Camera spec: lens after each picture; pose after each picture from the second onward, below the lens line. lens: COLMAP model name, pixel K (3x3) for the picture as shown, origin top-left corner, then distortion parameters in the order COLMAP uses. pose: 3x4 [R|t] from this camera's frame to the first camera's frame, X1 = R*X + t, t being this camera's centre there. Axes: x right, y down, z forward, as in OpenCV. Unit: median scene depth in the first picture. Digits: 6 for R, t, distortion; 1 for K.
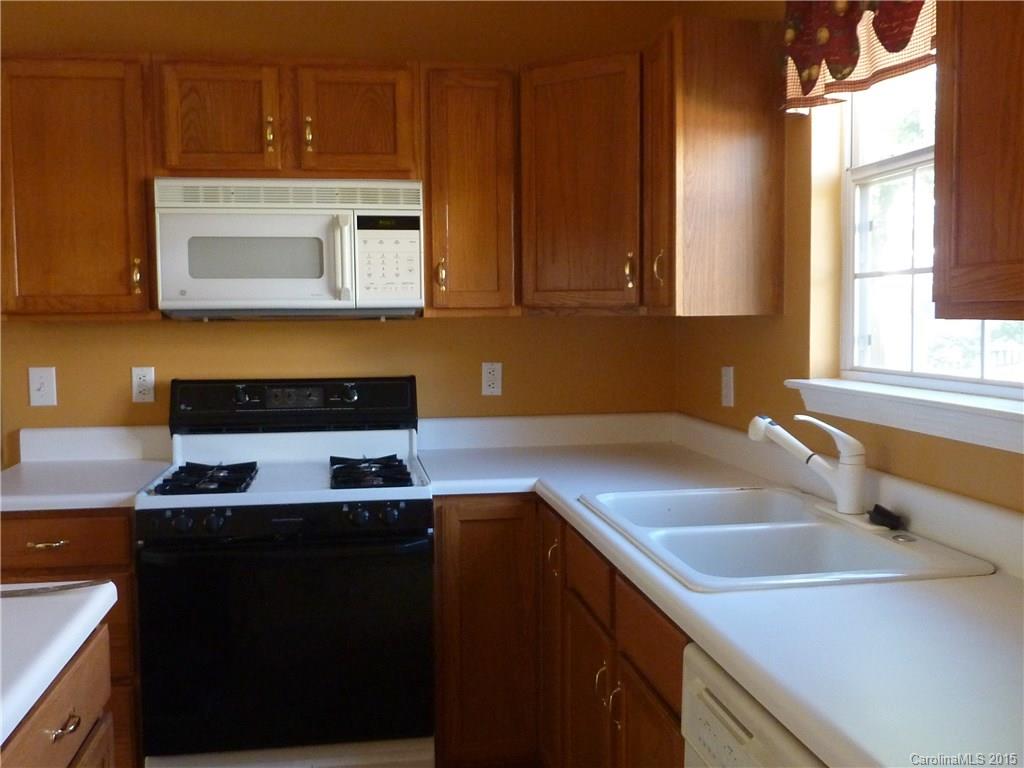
lens RADIAL K [[973.8, 0, 515.2], [0, 973.8, 382.6], [0, 0, 1]] dist [-0.036398, 0.000000]
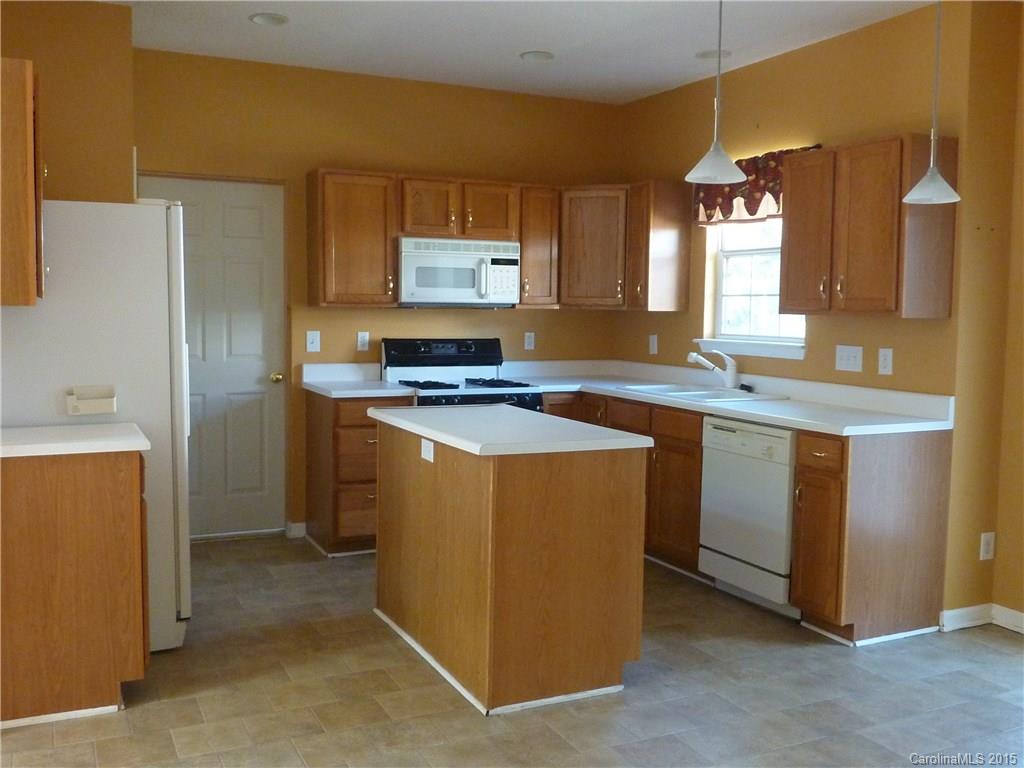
lens RADIAL K [[973.8, 0, 510.0], [0, 973.8, 383.8], [0, 0, 1]] dist [-0.036398, 0.000000]
pose [[0.963227, -0.001399, 0.268684, -0.682174], [-0.001878, 0.999927, 0.011939, 0.068611], [-0.268681, -0.012005, 0.963154, -0.996731]]
